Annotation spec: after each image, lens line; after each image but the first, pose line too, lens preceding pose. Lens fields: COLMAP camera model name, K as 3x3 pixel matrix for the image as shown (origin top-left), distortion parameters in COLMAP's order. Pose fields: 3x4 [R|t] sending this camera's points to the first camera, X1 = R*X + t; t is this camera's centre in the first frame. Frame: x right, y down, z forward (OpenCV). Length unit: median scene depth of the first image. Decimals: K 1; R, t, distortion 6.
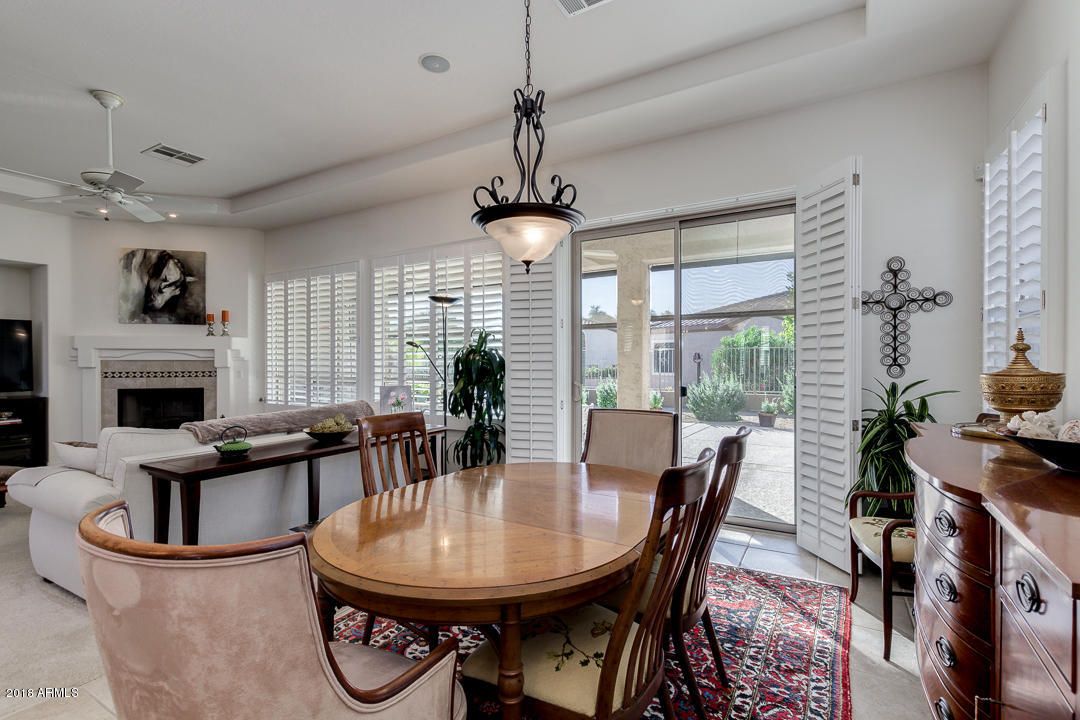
lens RADIAL K [[499.6, 0, 540.0], [0, 499.6, 360.0], [0, 0, 1]] dist [0.002872, 0.000419]
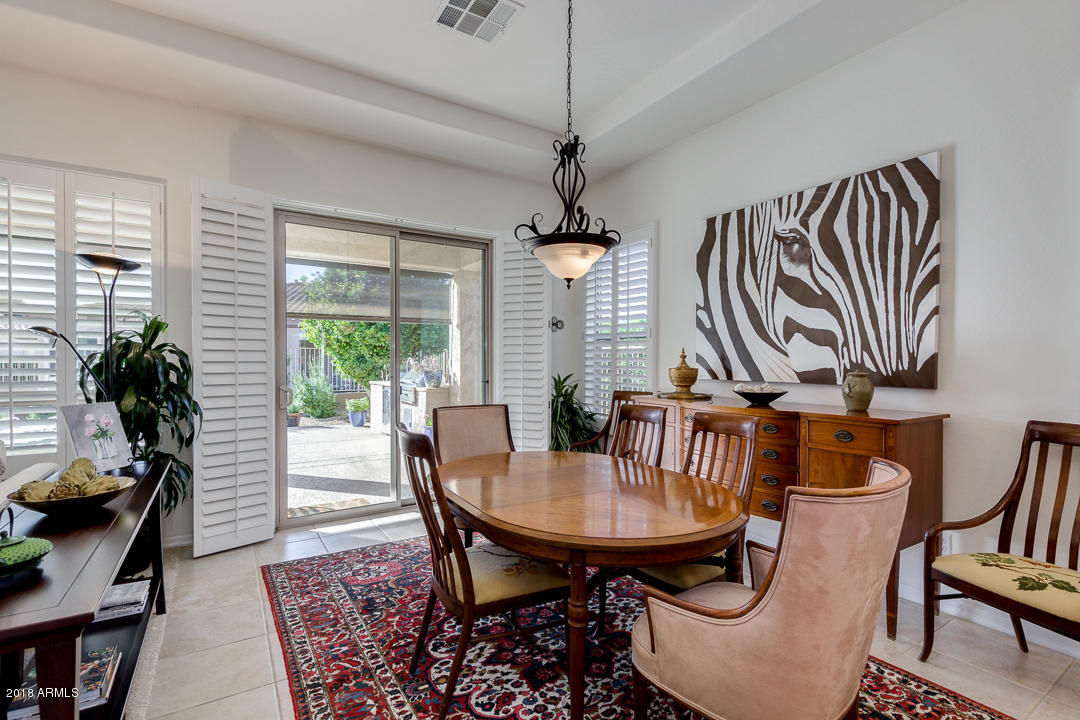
lens RADIAL K [[485.6, 0, 540.0], [0, 485.6, 360.0], [0, 0, 1]] dist [0.001364, 0.000261]
pose [[0.467252, 0.003515, 0.884117, -0.313481], [-0.004722, 0.999988, -0.001481, -0.000604], [-0.884111, -0.003483, 0.467263, 0.152288]]
